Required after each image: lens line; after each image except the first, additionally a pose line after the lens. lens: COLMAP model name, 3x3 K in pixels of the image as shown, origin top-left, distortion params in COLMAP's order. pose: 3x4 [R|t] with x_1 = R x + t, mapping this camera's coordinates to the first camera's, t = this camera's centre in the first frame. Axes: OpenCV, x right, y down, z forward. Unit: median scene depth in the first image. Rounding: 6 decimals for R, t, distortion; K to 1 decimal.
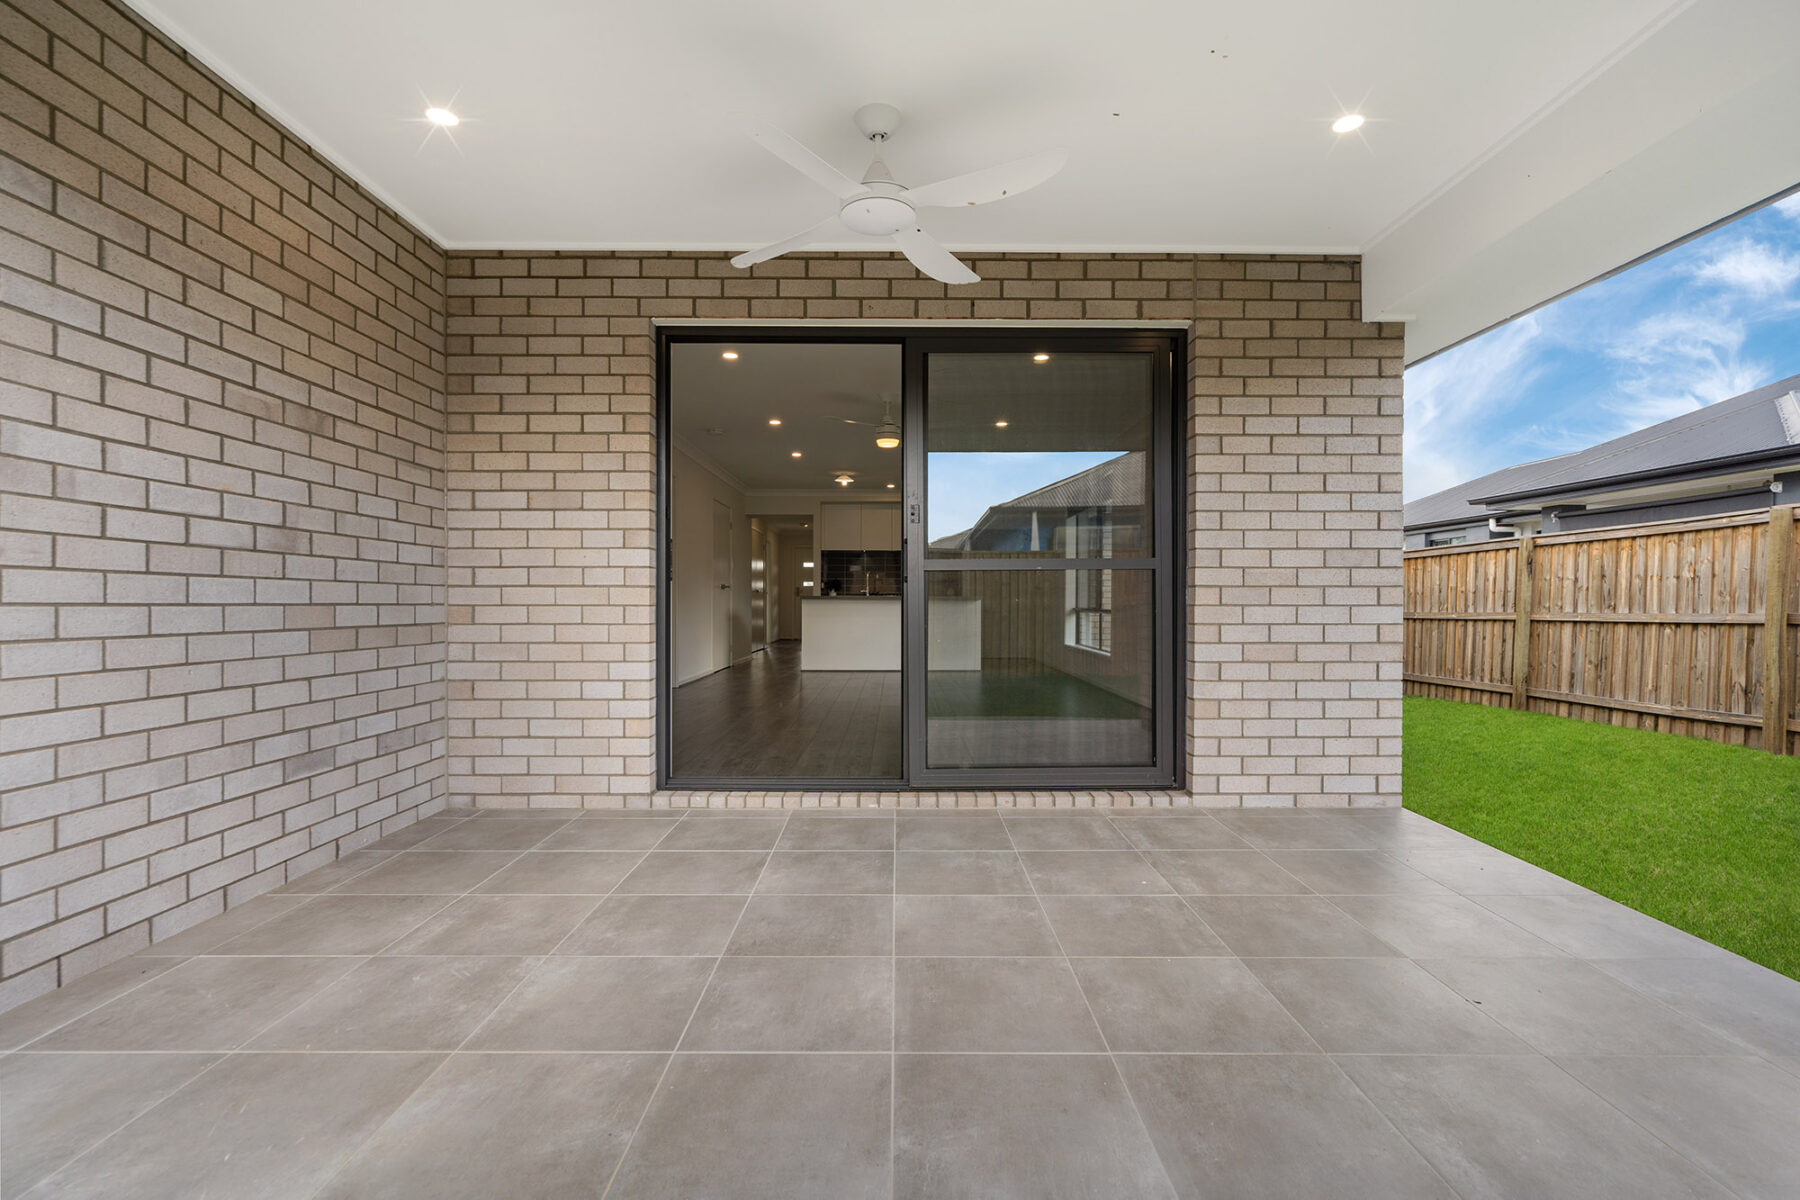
lens RADIAL K [[835.4, 0, 905.5], [0, 835.4, 607.4], [0, 0, 1]] dist [0.004989, -0.000080]
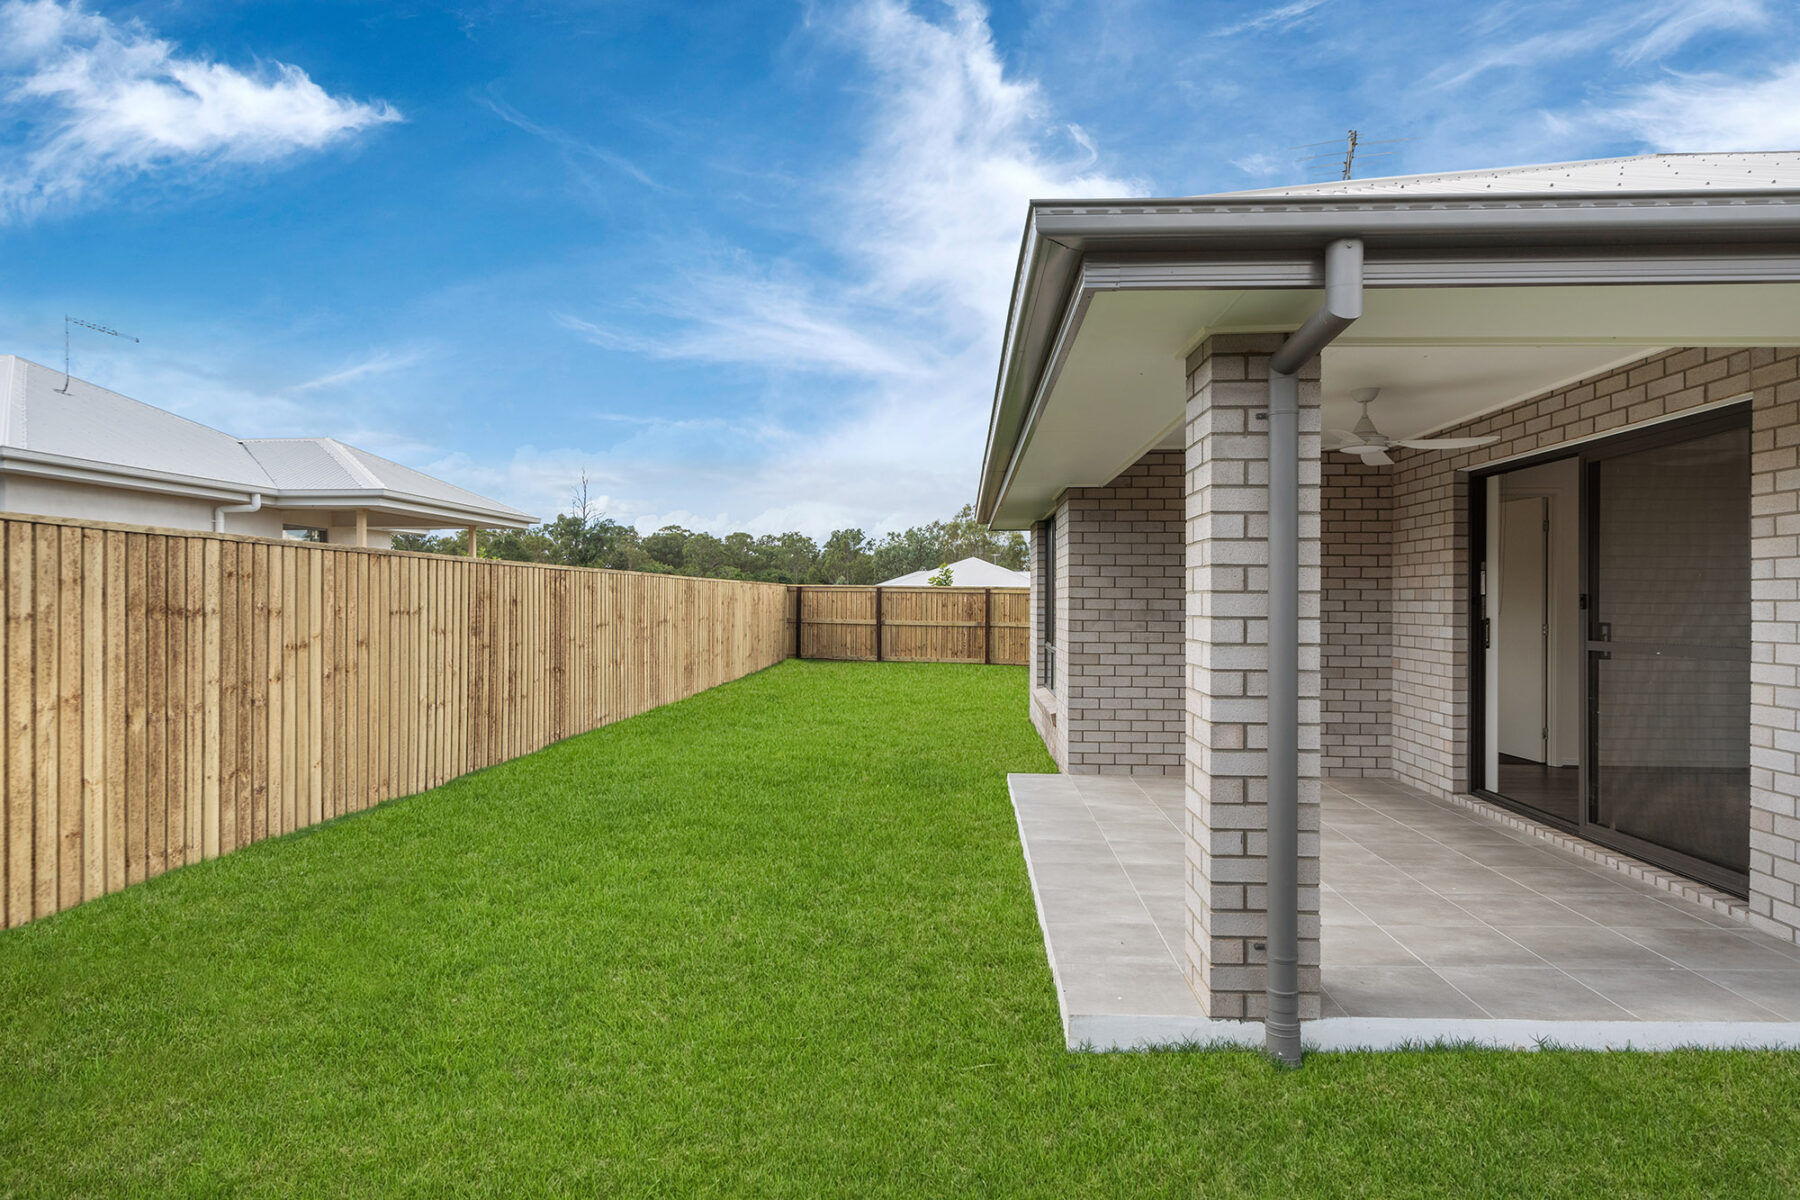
lens RADIAL K [[986.4, 0, 911.3], [0, 986.4, 600.3], [0, 0, 1]] dist [0.062606, 0.003413]
pose [[-0.061535, -0.002107, -0.998103, 1.530927], [-0.007541, 0.999970, -0.001646, -0.106745], [0.998076, 0.007425, -0.061549, 0.151928]]
